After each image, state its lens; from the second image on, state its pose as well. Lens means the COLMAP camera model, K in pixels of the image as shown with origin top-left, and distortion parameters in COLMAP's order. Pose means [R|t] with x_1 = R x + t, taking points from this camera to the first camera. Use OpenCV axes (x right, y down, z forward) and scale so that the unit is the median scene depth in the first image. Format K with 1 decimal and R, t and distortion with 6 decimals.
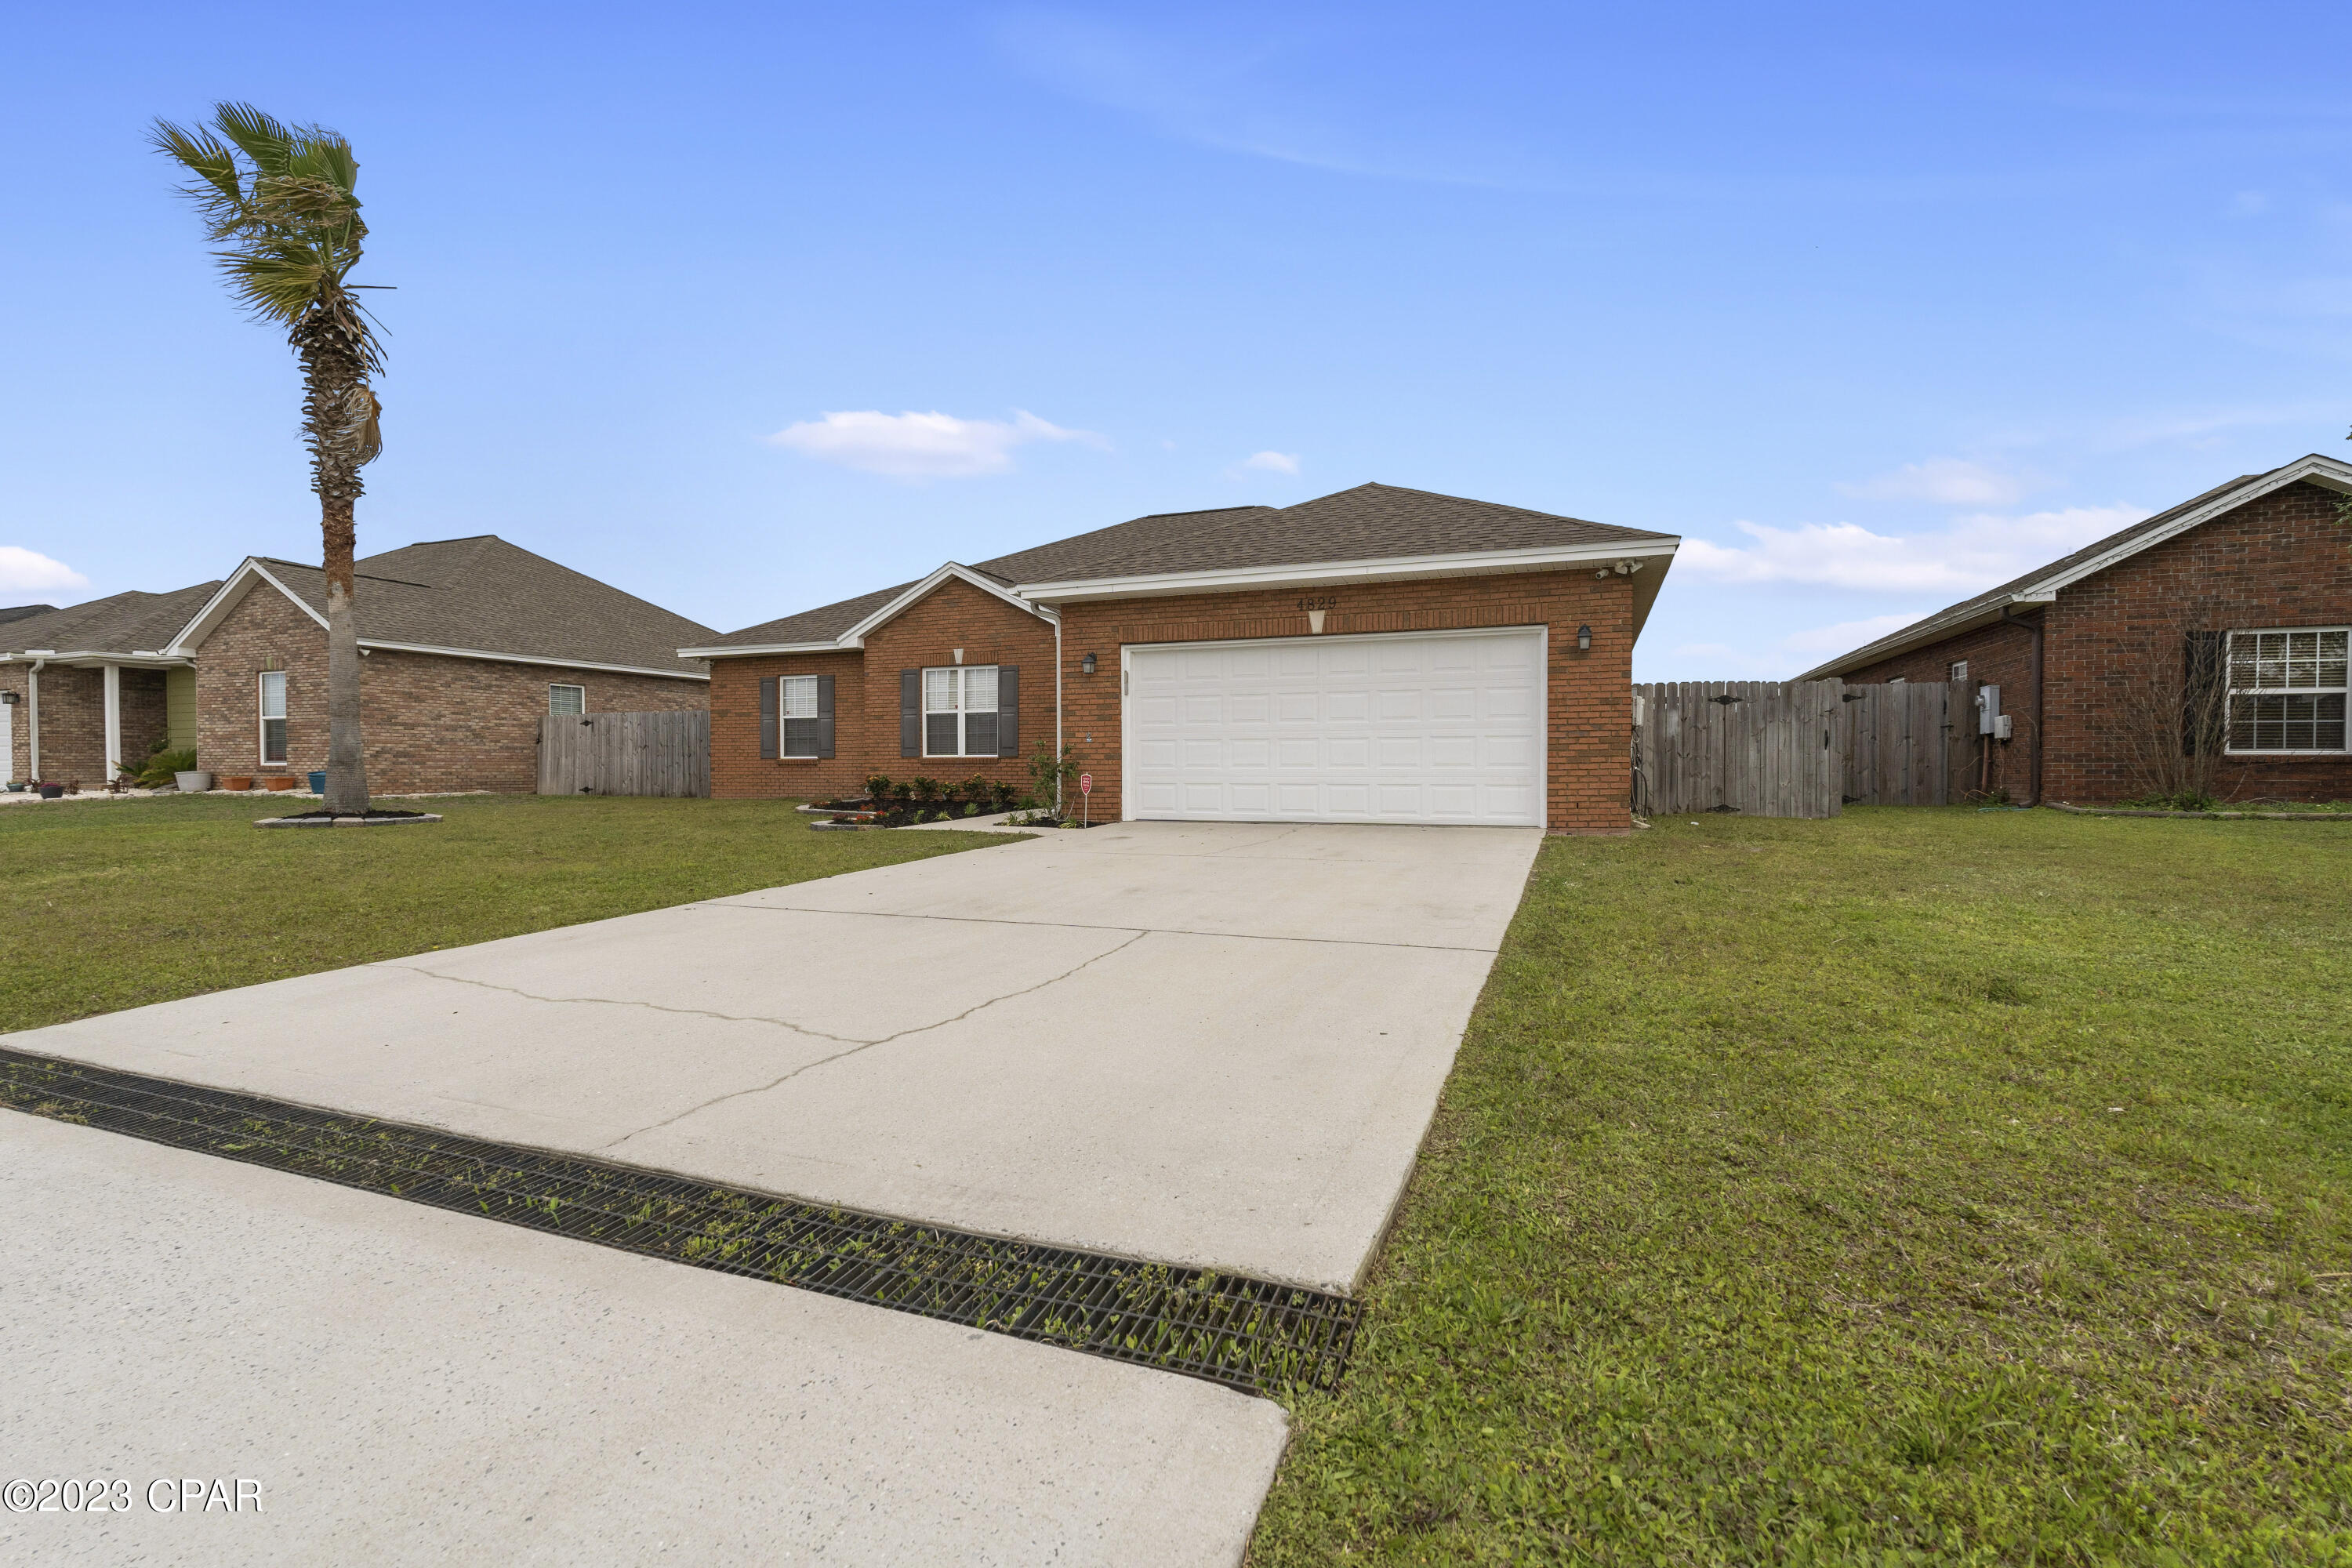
lens RADIAL K [[1057.4, 0, 1171.7], [0, 1057.4, 776.5], [0, 0, 1]] dist [-0.004455, -0.000862]
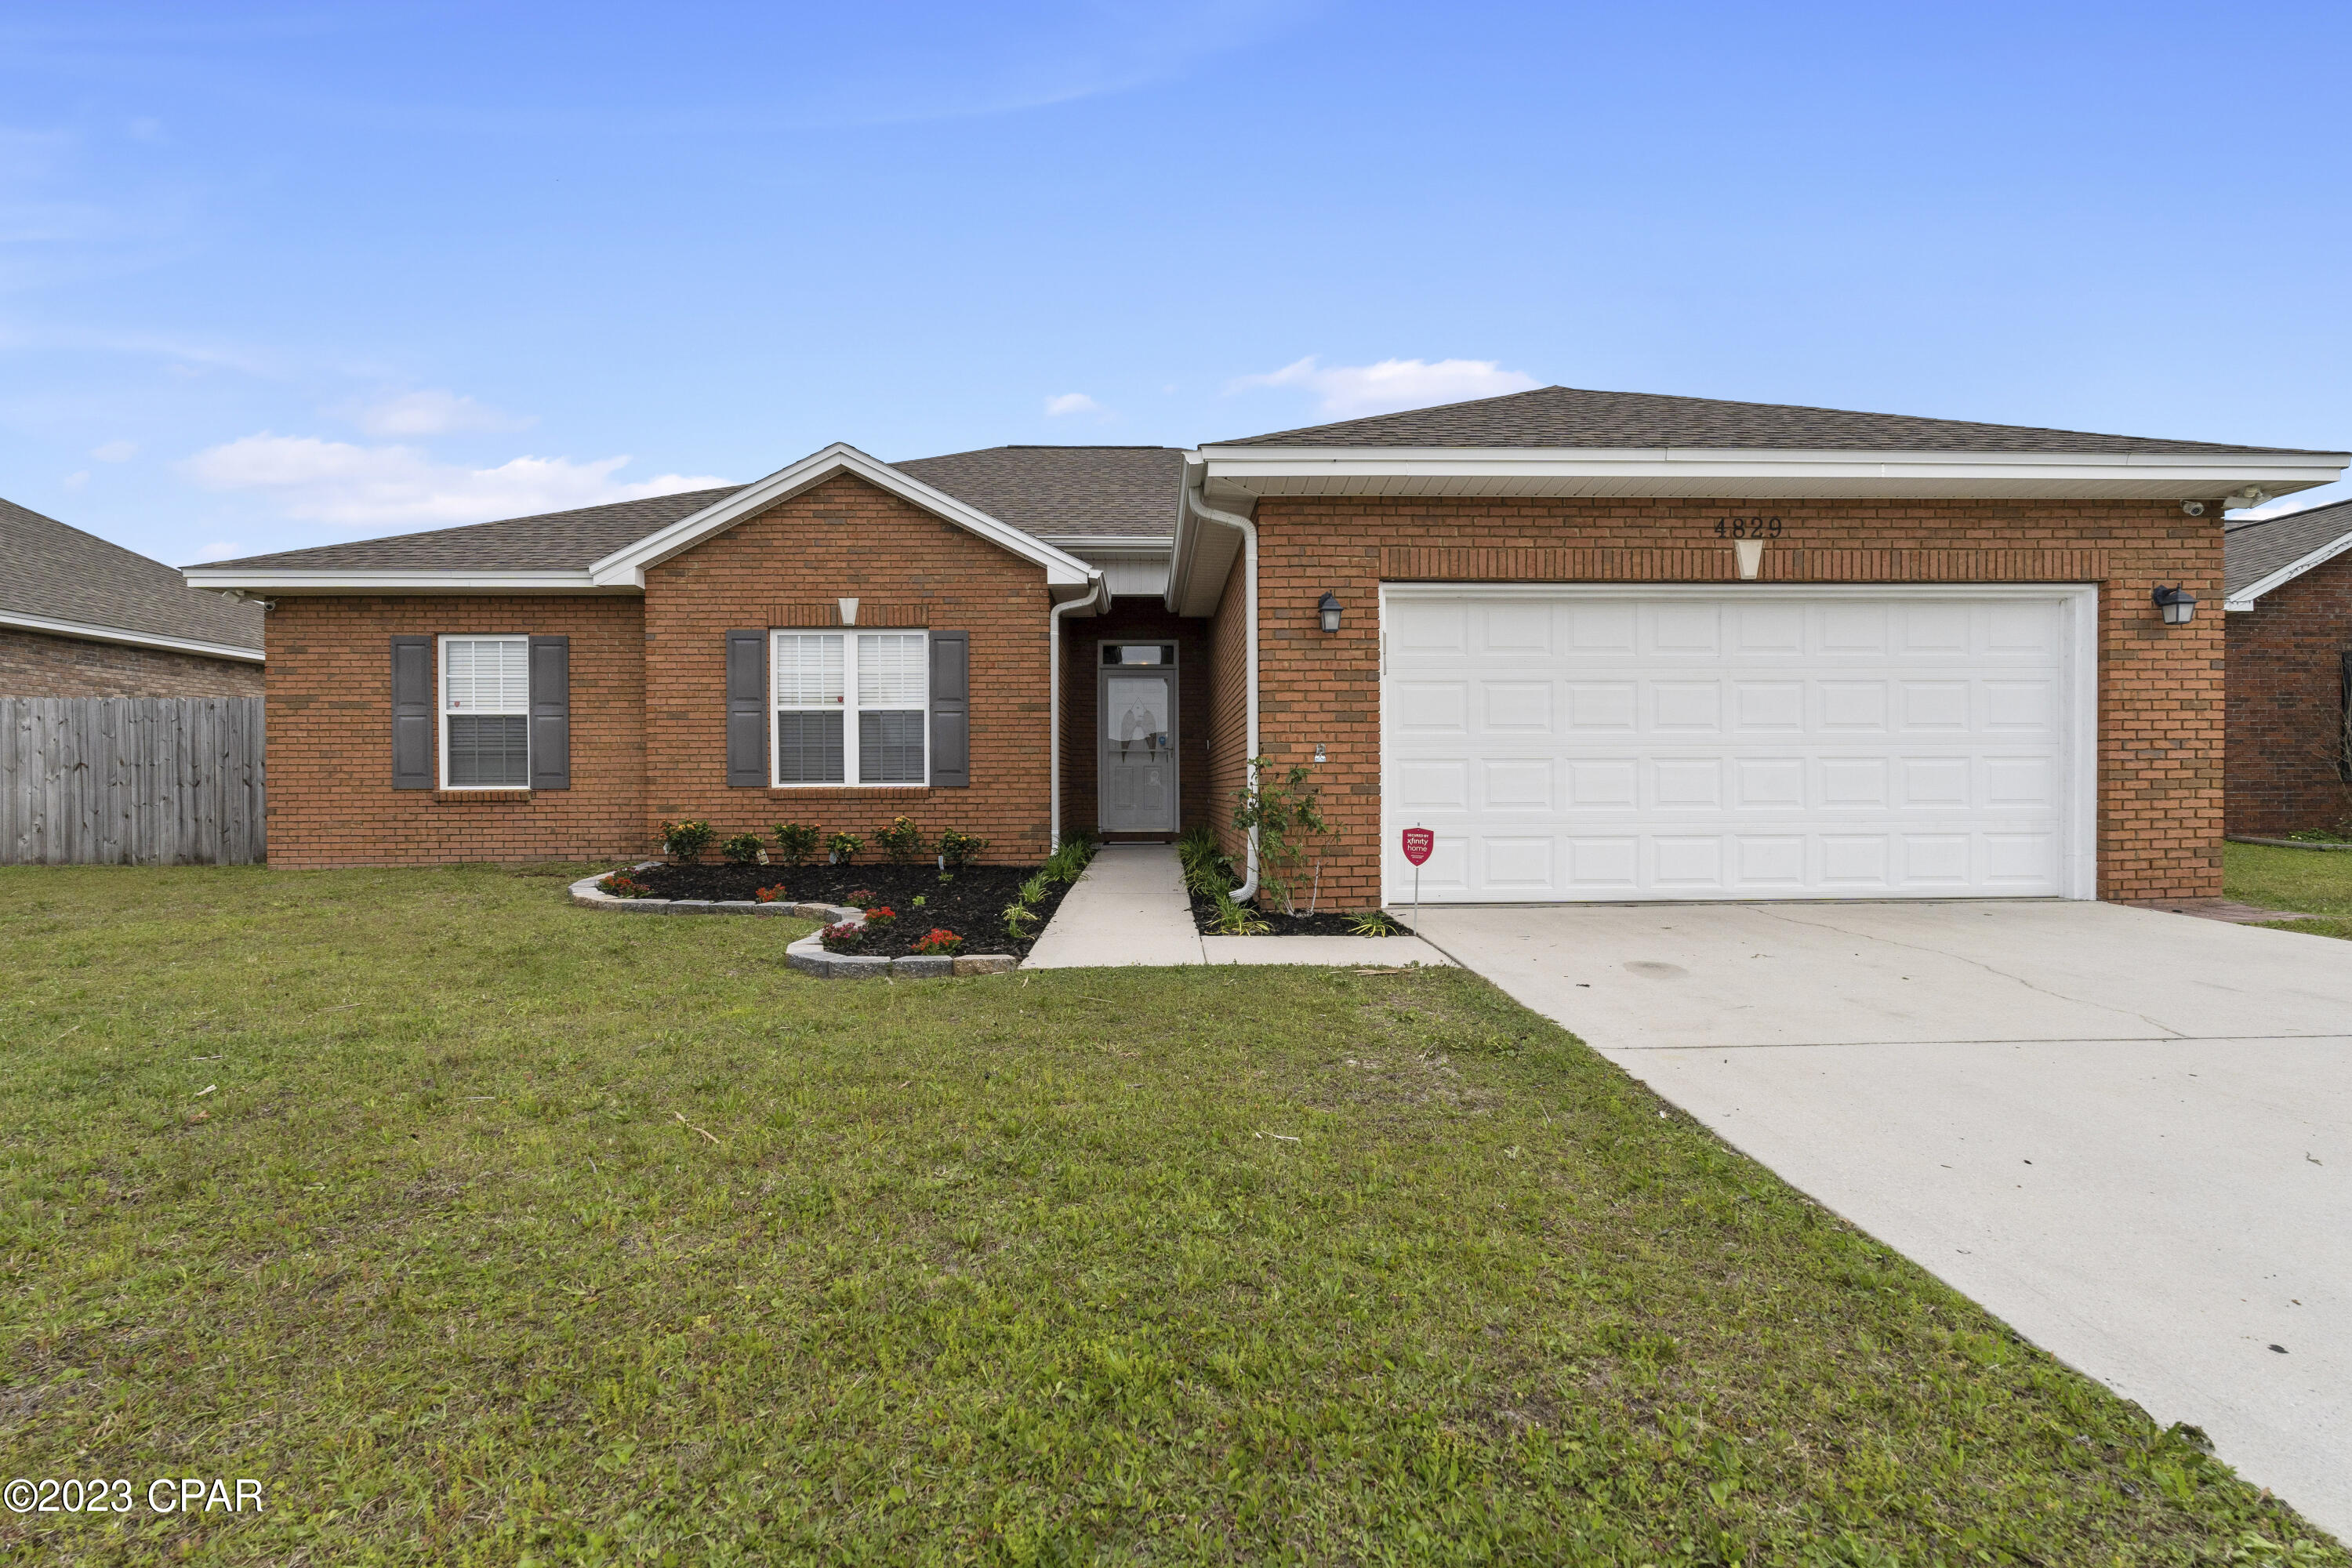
lens RADIAL K [[1057.4, 0, 1182.1], [0, 1057.4, 786.7], [0, 0, 1]] dist [-0.004455, -0.000862]
pose [[0.917679, -0.002843, 0.397313, -0.259484], [0.007869, 0.999908, -0.011021, -0.010796], [-0.397245, 0.013240, 0.917617, 0.398010]]
